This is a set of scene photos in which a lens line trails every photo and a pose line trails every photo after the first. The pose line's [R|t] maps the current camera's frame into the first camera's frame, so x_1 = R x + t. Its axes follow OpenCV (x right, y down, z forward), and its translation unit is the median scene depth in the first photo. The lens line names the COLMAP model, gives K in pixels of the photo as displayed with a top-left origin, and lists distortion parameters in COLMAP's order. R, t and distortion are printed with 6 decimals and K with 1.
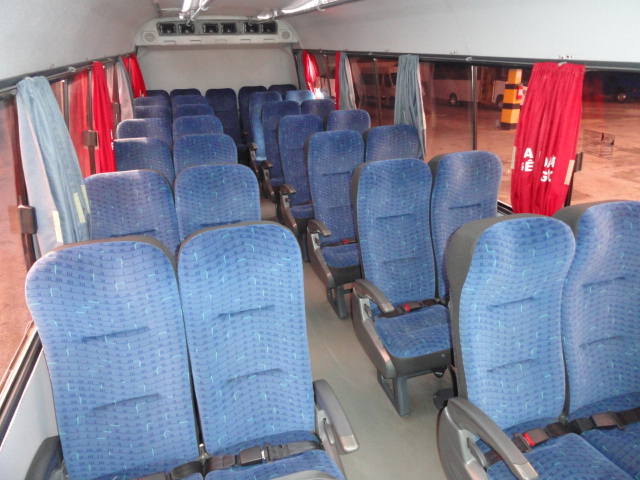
lens RADIAL K [[440.6, 0, 324.7], [0, 440.6, 239.4], [0, 0, 1]] dist [0.010980, -0.008768]
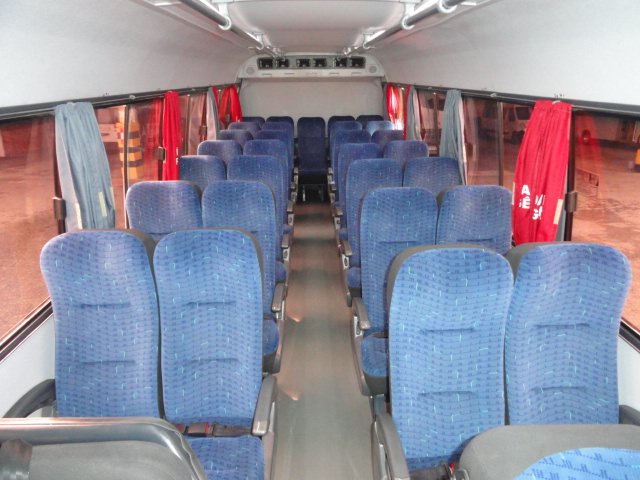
lens RADIAL K [[440.6, 0, 326.2], [0, 440.6, 241.0], [0, 0, 1]] dist [0.010980, -0.008768]
pose [[0.964873, 0.100228, -0.242846, 0.361738], [-0.114434, 0.992407, -0.045080, 0.016625], [0.236484, 0.071286, 0.969017, -0.066599]]
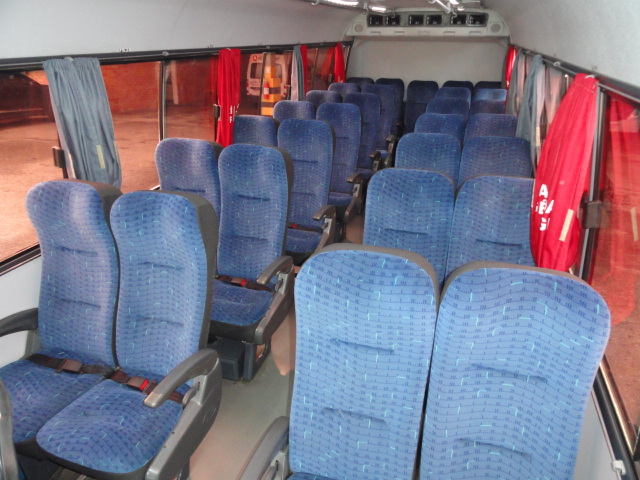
lens RADIAL K [[440.6, 0, 326.4], [0, 440.6, 238.6], [0, 0, 1]] dist [0.010980, -0.008768]
pose [[0.822140, 0.258240, -0.507344, 0.717328], [-0.249436, 0.964500, 0.086728, -0.112412], [0.511730, 0.055247, 0.857368, 0.198635]]
